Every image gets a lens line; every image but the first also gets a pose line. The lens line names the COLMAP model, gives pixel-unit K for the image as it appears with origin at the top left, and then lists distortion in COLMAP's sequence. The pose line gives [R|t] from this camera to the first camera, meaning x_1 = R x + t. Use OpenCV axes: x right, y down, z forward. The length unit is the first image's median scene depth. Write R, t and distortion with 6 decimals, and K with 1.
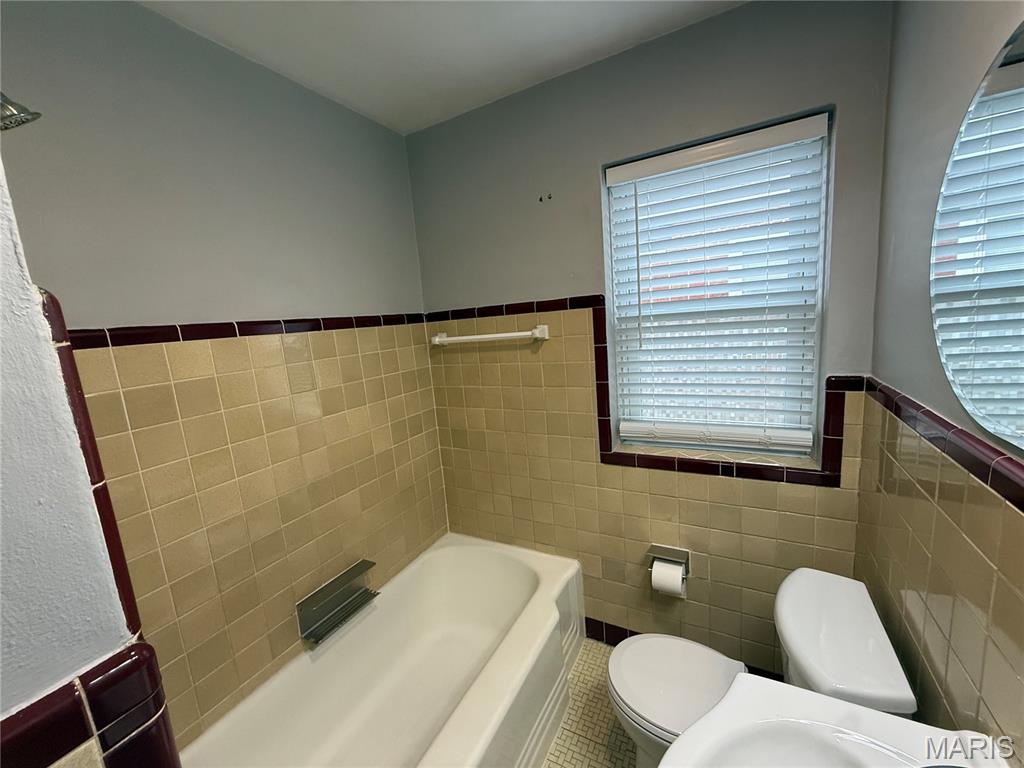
lens RADIAL K [[405.4, 0, 509.4], [0, 405.4, 383.4], [0, 0, 1]] dist [-0.003387, -0.000589]
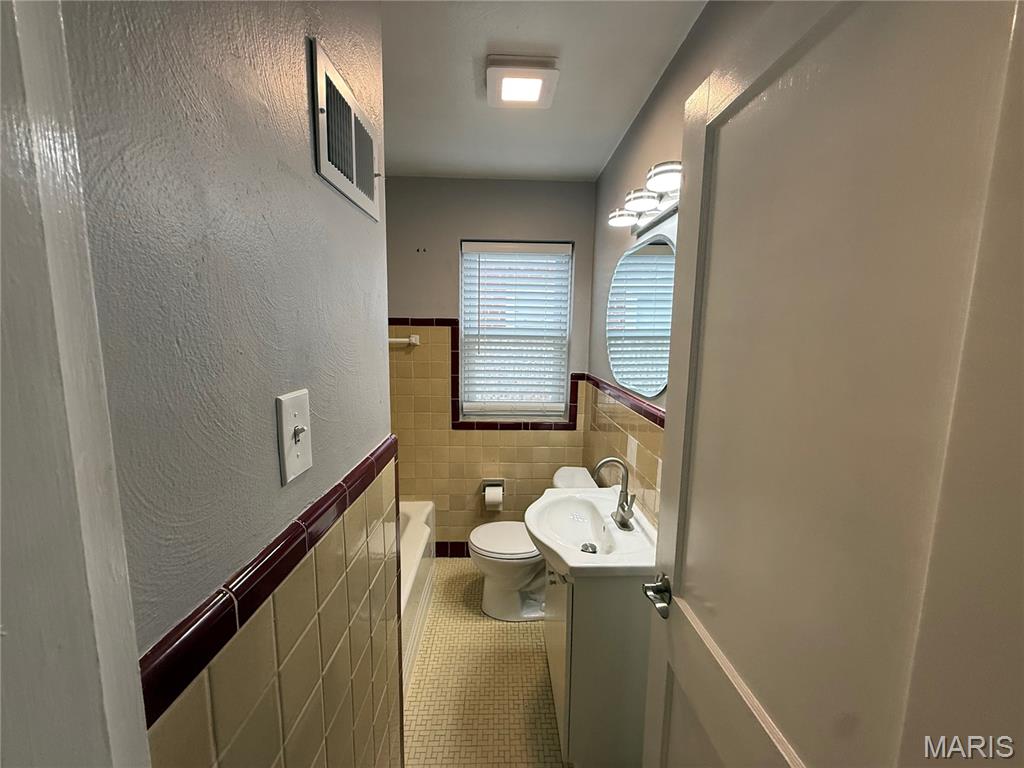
lens RADIAL K [[405.4, 0, 509.4], [0, 405.4, 383.4], [0, 0, 1]] dist [-0.003387, -0.000589]
pose [[0.852679, 0.025007, 0.521836, -0.418093], [-0.003551, 0.999108, -0.042075, 0.096723], [-0.522423, 0.034024, 0.852007, -0.438297]]
